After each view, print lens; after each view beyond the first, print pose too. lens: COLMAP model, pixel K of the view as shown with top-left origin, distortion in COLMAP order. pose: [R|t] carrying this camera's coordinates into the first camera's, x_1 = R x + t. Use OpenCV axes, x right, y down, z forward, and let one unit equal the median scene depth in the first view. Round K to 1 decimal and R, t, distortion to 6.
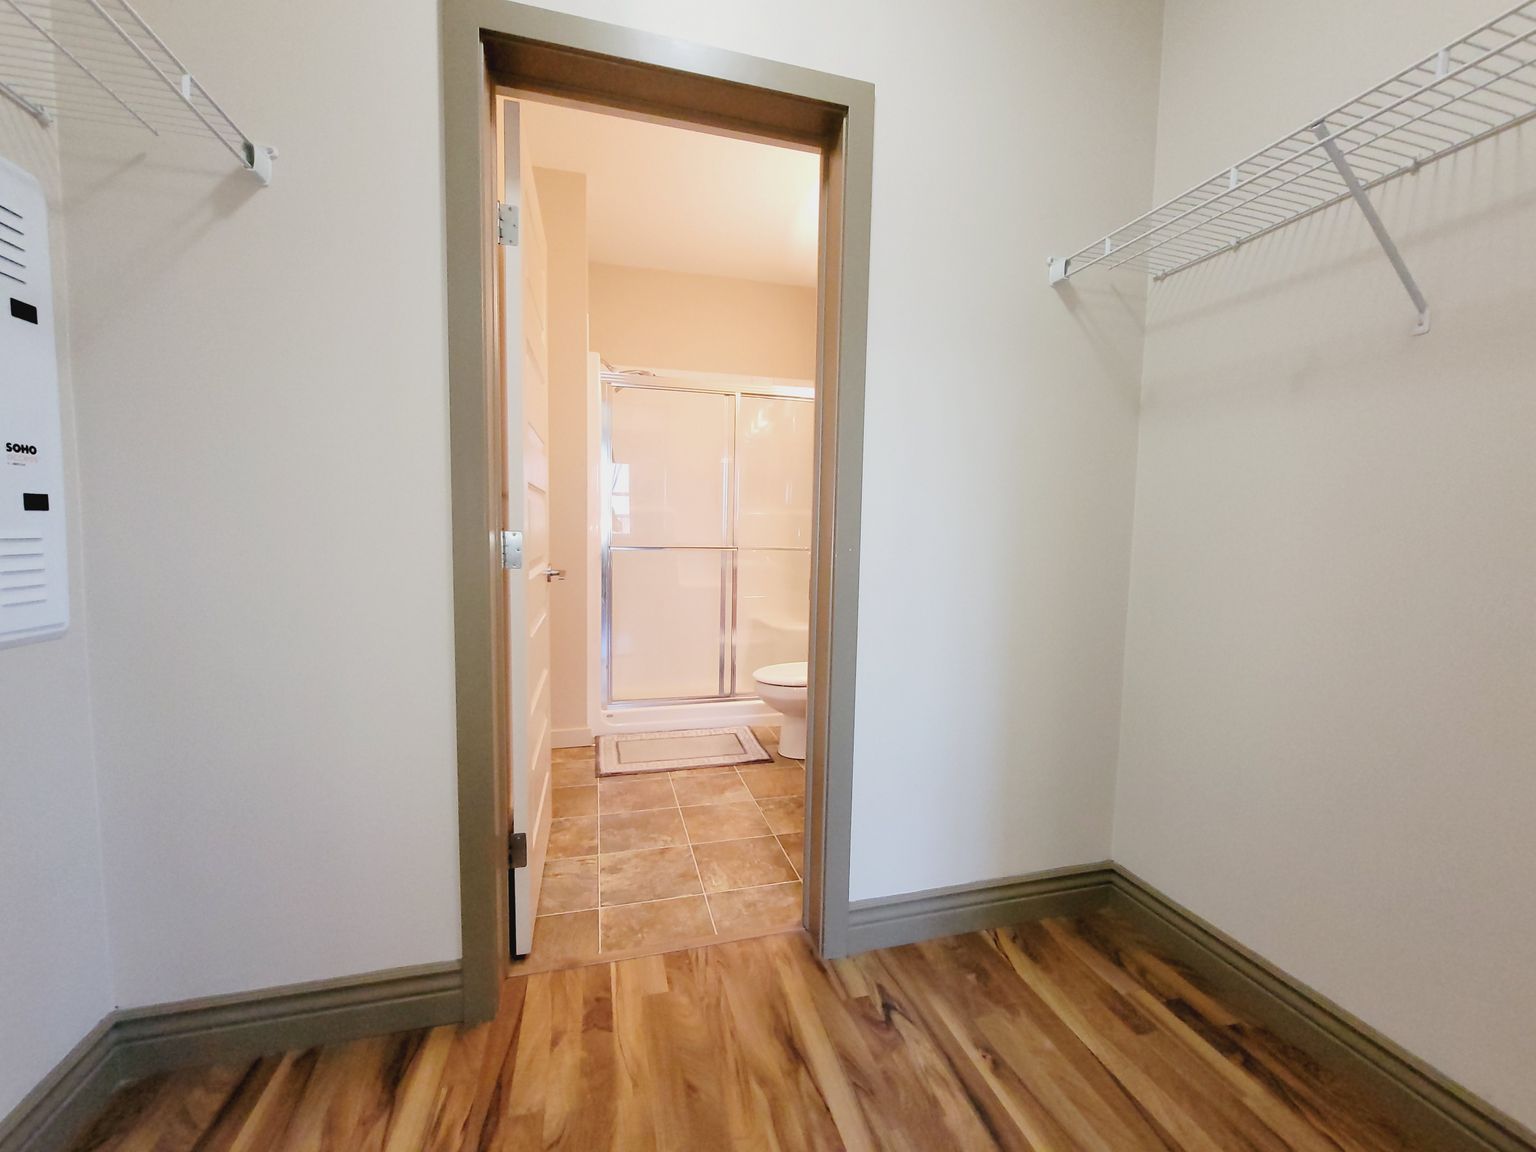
lens RADIAL K [[631.8, 0, 770.2], [0, 631.8, 576.9], [0, 0, 1]] dist [-0.000513, 0.000482]
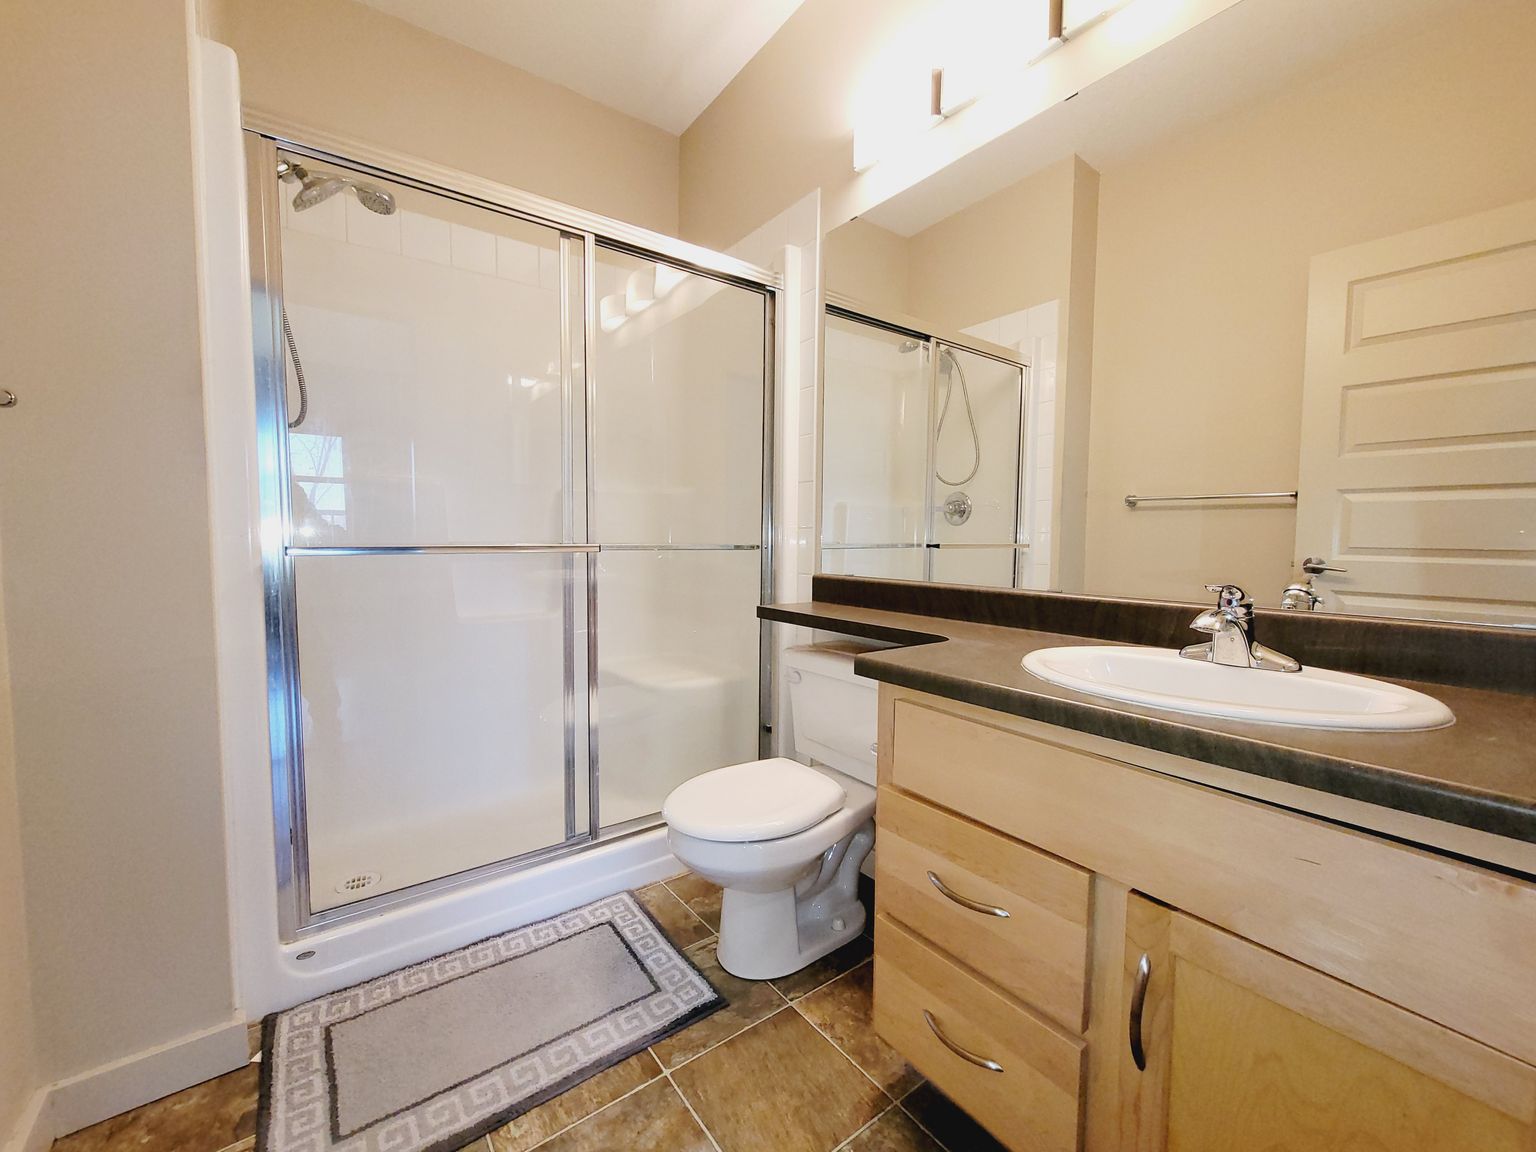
lens RADIAL K [[631.8, 0, 770.2], [0, 631.8, 576.9], [0, 0, 1]] dist [-0.000513, 0.000482]
pose [[0.932306, -0.034913, 0.359982, -0.109014], [0.036260, 0.999338, 0.003012, -0.018747], [-0.359849, 0.010245, 0.932954, 0.496747]]
